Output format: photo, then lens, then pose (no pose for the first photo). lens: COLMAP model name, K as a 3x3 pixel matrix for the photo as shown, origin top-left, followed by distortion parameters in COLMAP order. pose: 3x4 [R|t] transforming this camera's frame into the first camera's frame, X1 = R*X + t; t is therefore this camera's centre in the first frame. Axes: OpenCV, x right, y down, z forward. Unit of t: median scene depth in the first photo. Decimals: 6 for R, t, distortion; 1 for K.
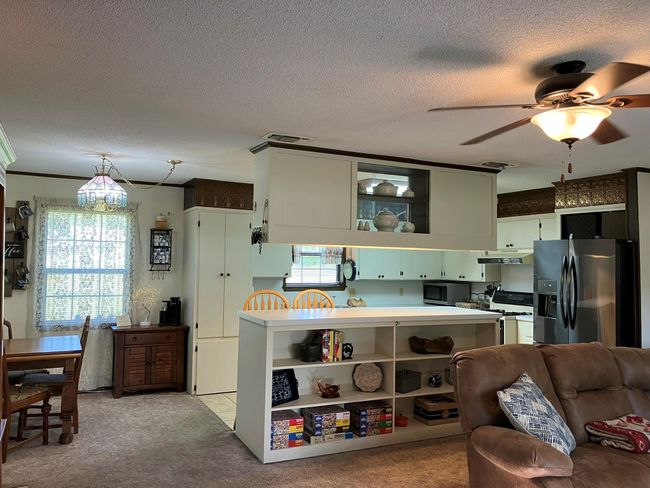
lens RADIAL K [[527.8, 0, 324.3], [0, 527.8, 241.9], [0, 0, 1]] dist [0.038837, -0.045520]
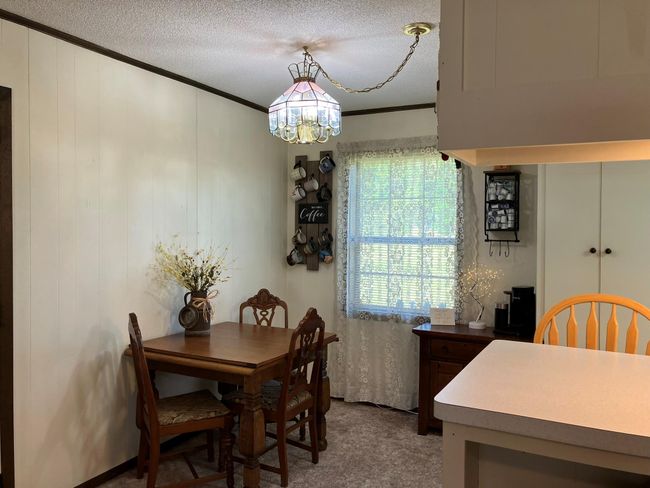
lens RADIAL K [[527.8, 0, 320.0], [0, 527.8, 242.7], [0, 0, 1]] dist [0.038837, -0.045520]
pose [[0.576845, 0.014514, -0.816724, 0.069020], [0.033669, 0.998570, 0.041526, 0.025400], [0.816159, -0.051453, 0.575532, 0.510662]]
